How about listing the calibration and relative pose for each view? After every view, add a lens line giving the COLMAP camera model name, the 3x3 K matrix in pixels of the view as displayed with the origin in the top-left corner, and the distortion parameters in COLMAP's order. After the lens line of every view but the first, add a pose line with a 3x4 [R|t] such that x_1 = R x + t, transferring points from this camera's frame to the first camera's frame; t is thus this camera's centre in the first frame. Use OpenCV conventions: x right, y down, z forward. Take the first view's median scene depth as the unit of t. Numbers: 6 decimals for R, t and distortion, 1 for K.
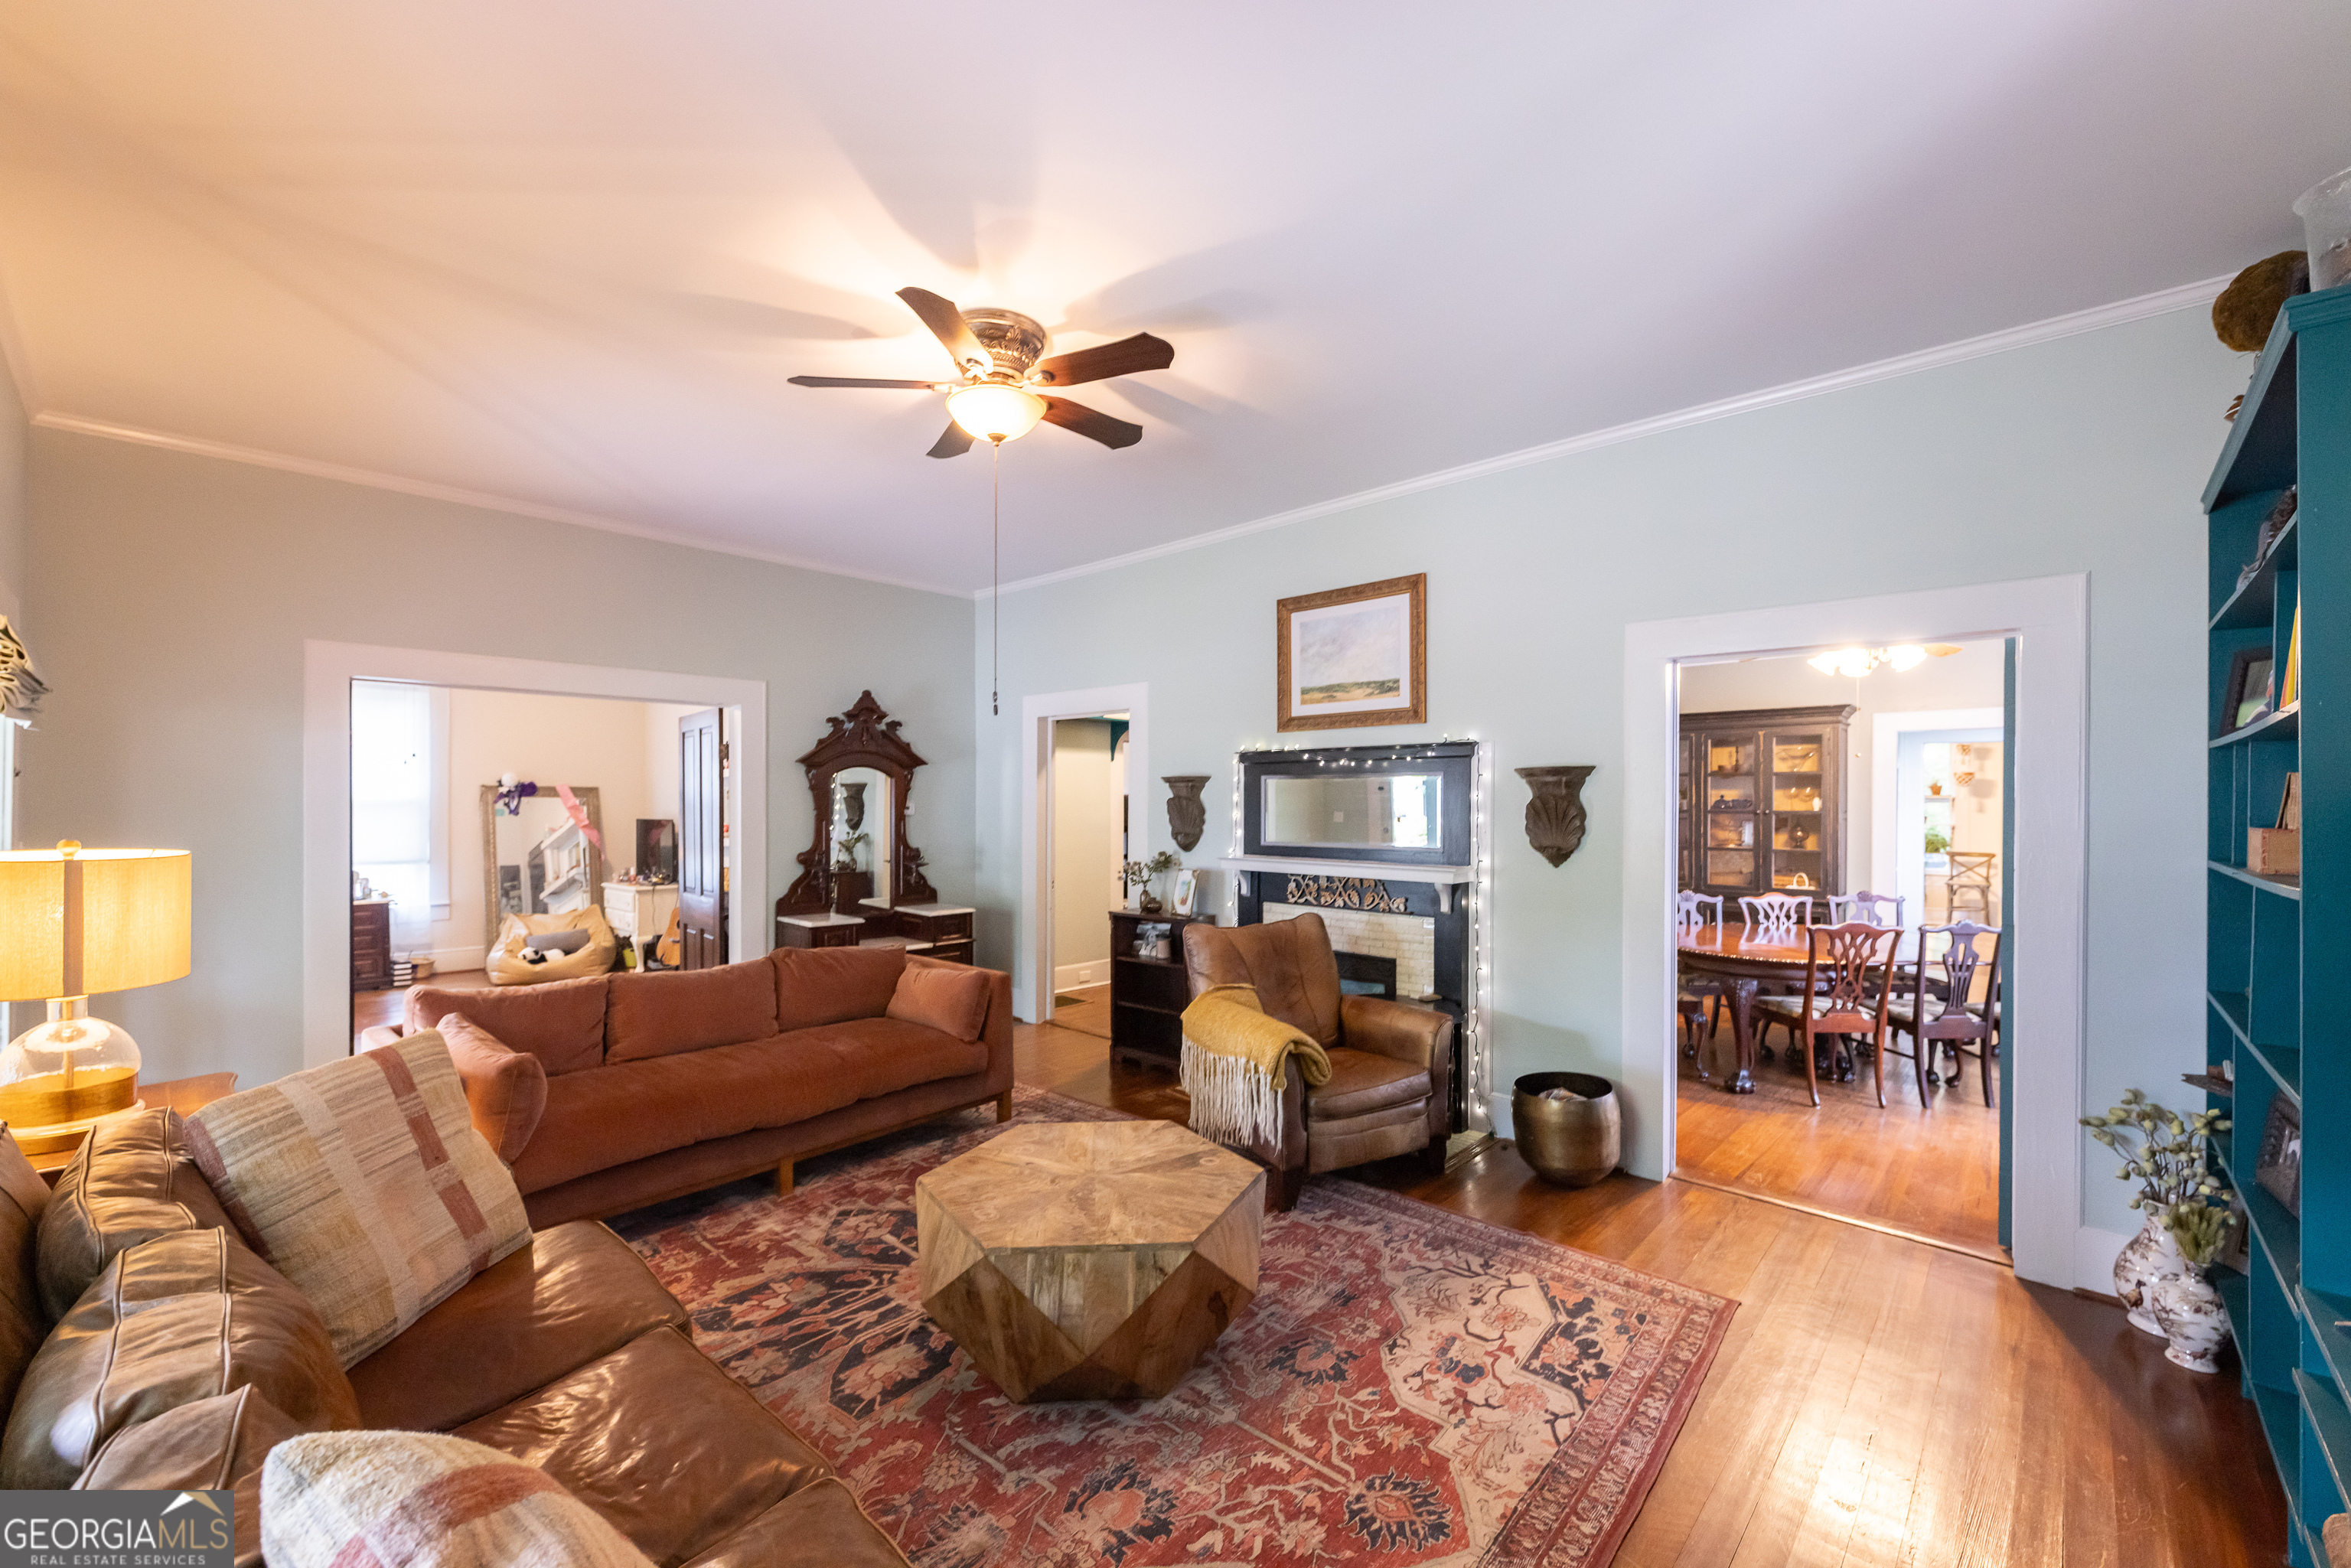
lens RADIAL K [[937.6, 0, 1162.1], [0, 937.6, 805.4], [0, 0, 1]] dist [0.000641, -0.000896]
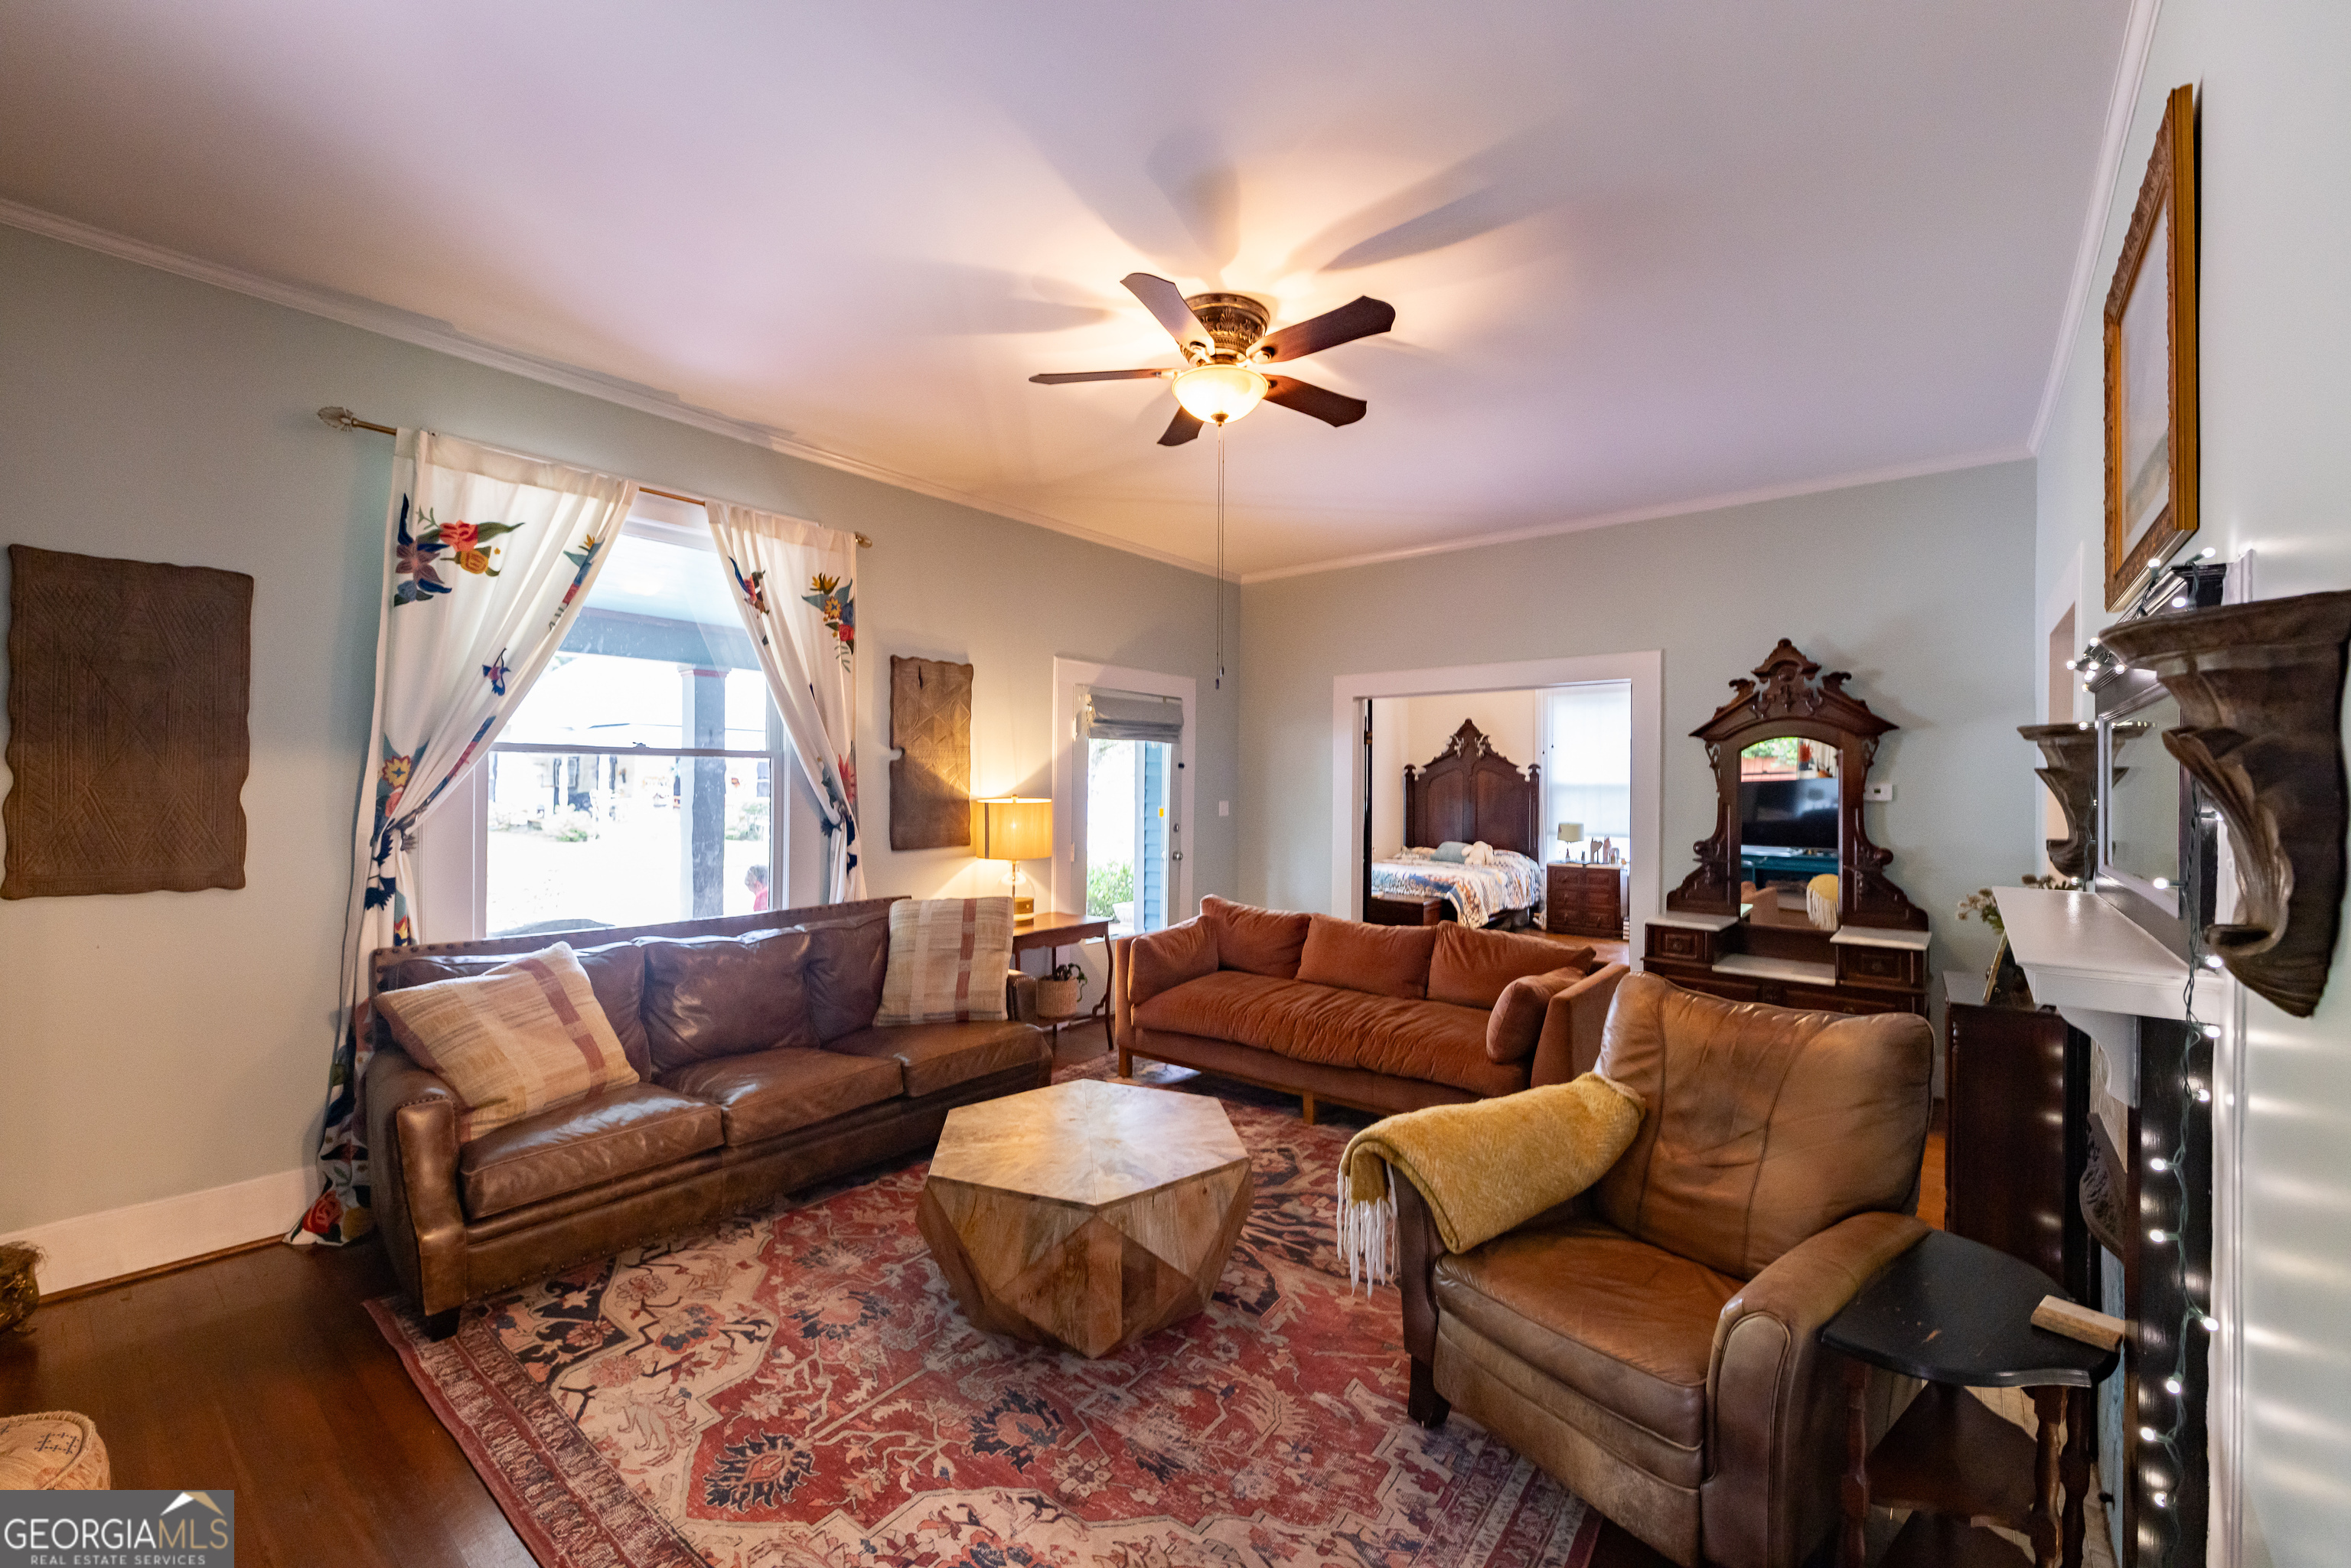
lens RADIAL K [[937.6, 0, 1191.2], [0, 937.6, 786.0], [0, 0, 1]] dist [0.000641, -0.000896]
pose [[0.083629, 0.001783, -0.996495, 1.055341], [-0.011162, 0.999937, 0.000853, 0.010432], [0.996434, 0.011051, 0.083643, 1.119603]]
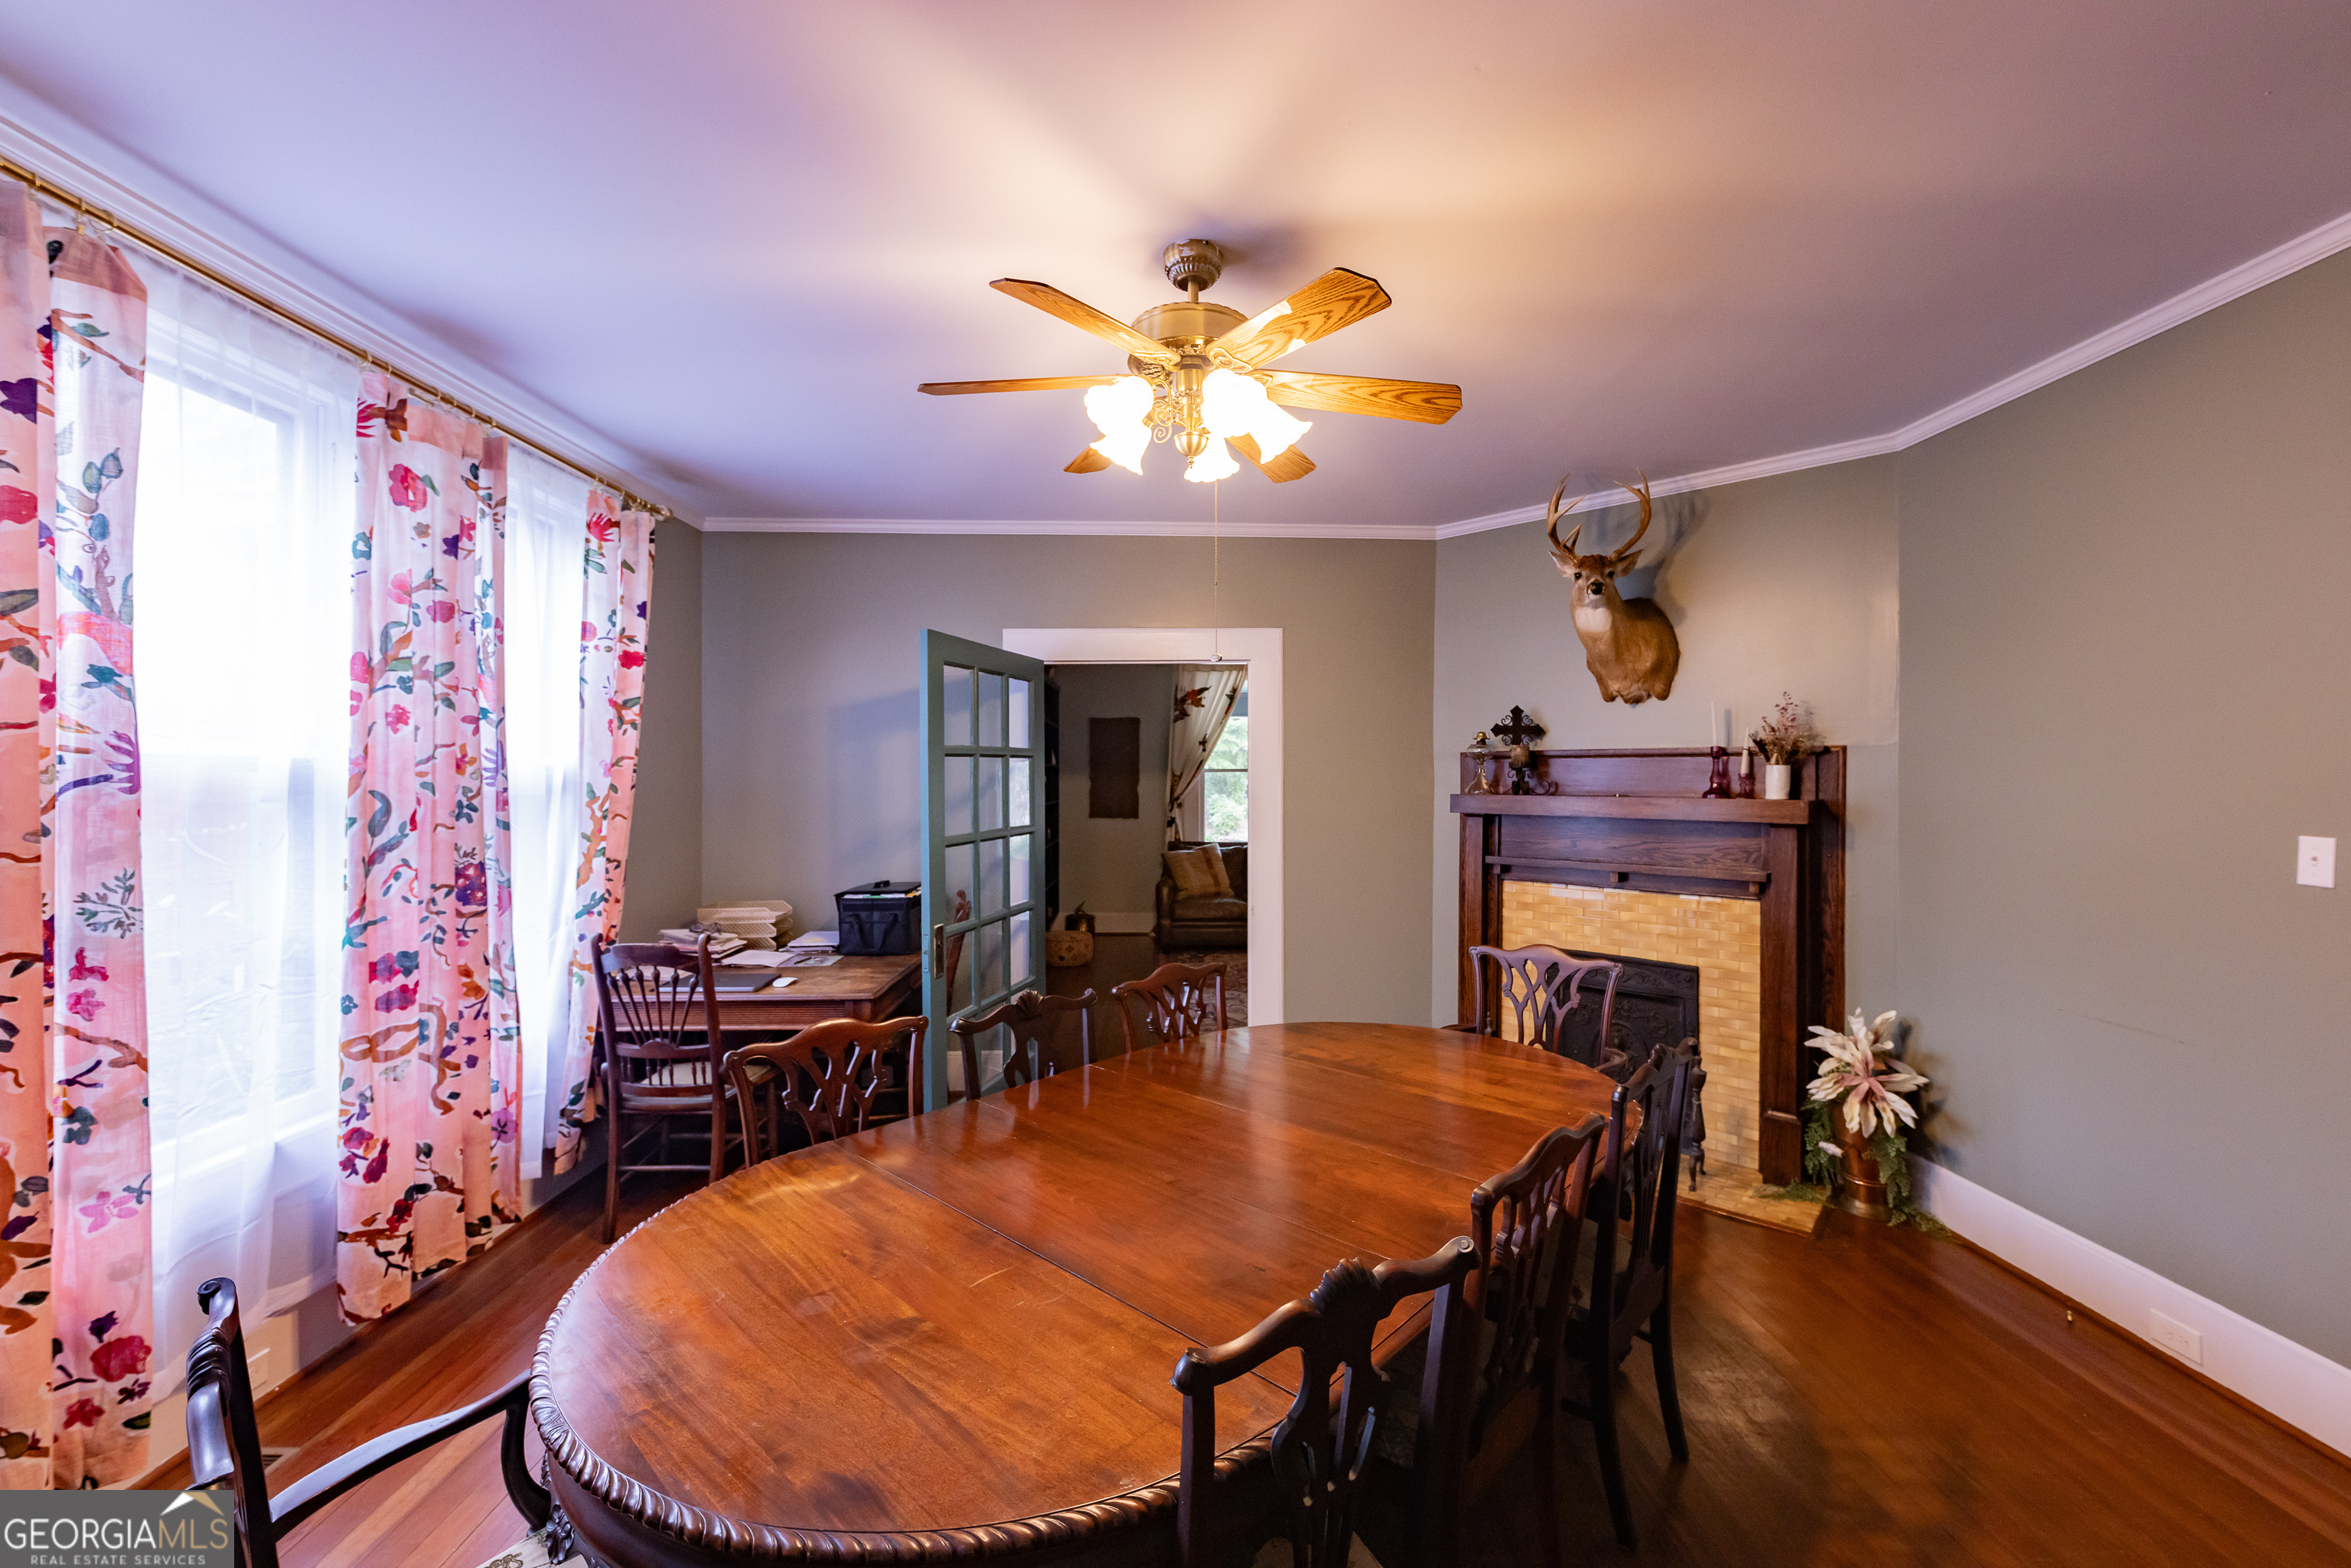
lens RADIAL K [[937.6, 0, 1178.5], [0, 937.6, 786.6], [0, 0, 1]] dist [0.000641, -0.000896]
pose [[-0.711910, 0.003092, -0.702264, 1.556985], [-0.007103, 0.999907, 0.011604, 0.000494], [0.702235, 0.013249, -0.711822, 1.806383]]
